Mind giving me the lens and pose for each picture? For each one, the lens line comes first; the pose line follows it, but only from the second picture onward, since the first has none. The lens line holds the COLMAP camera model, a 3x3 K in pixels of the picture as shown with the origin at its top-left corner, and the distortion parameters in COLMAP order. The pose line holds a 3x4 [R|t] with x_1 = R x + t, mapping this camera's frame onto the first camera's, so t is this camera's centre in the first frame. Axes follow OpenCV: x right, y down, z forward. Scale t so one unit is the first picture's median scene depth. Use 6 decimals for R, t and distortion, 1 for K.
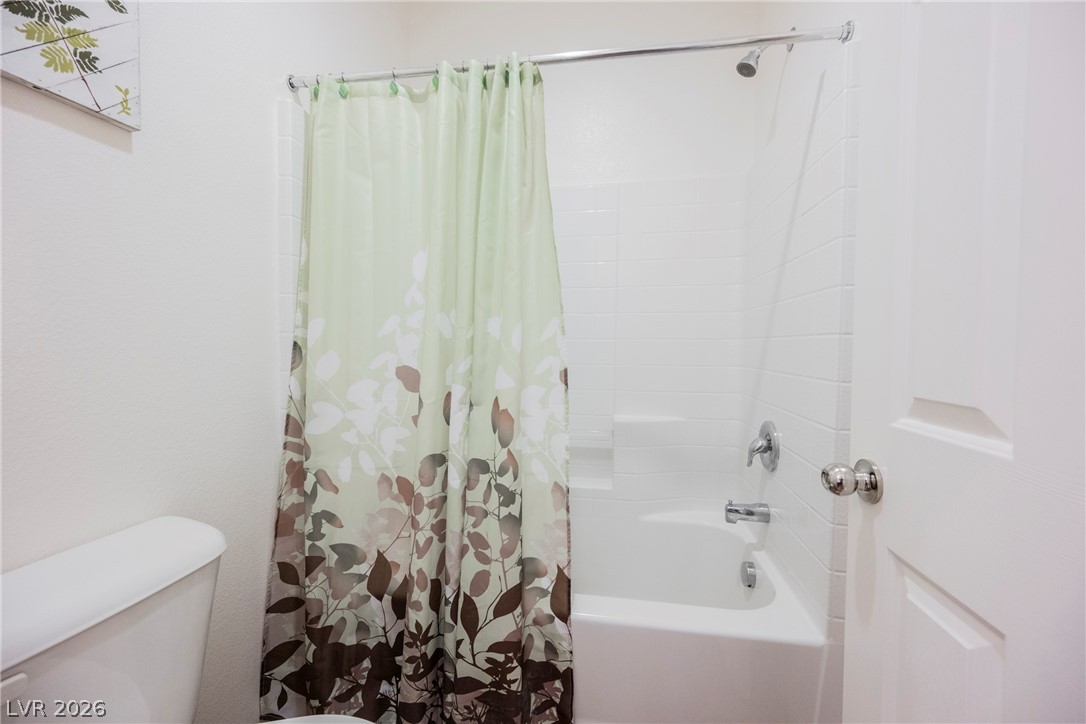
lens RADIAL K [[428.4, 0, 545.5], [0, 428.4, 362.3], [0, 0, 1]] dist [-0.003233, -0.000030]
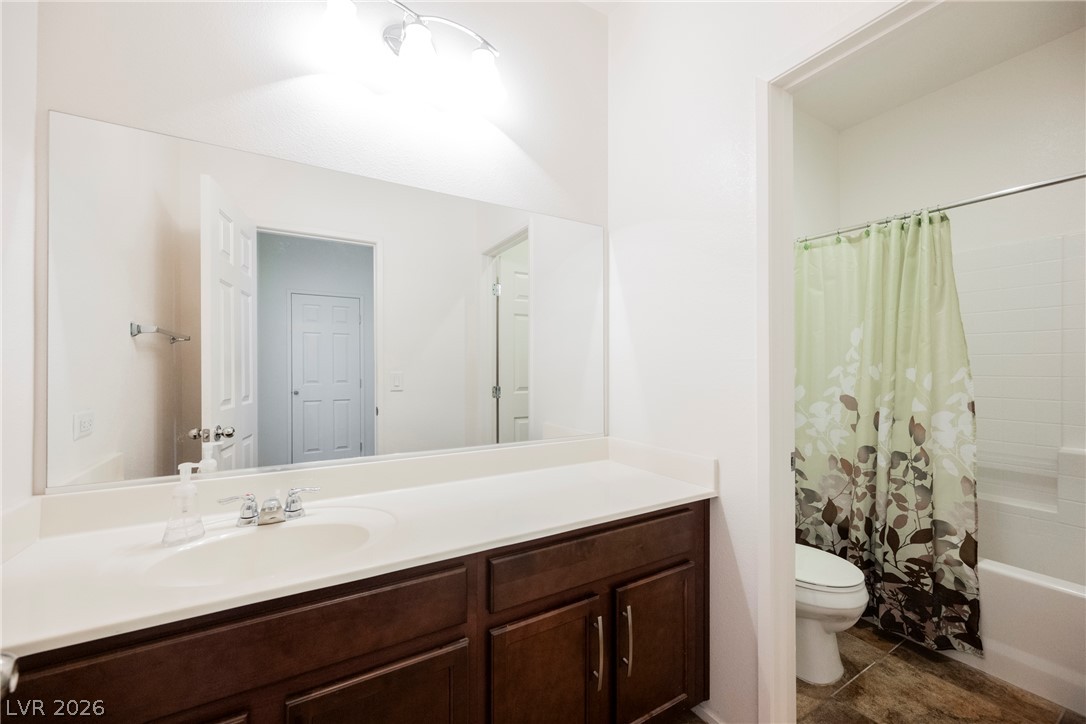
lens RADIAL K [[428.4, 0, 545.5], [0, 428.4, 362.3], [0, 0, 1]] dist [-0.003233, -0.000030]
pose [[0.648426, -0.013364, -0.761161, 0.224601], [-0.025552, 0.998900, -0.039306, -0.026579], [0.760849, 0.044936, 0.647371, -1.162751]]
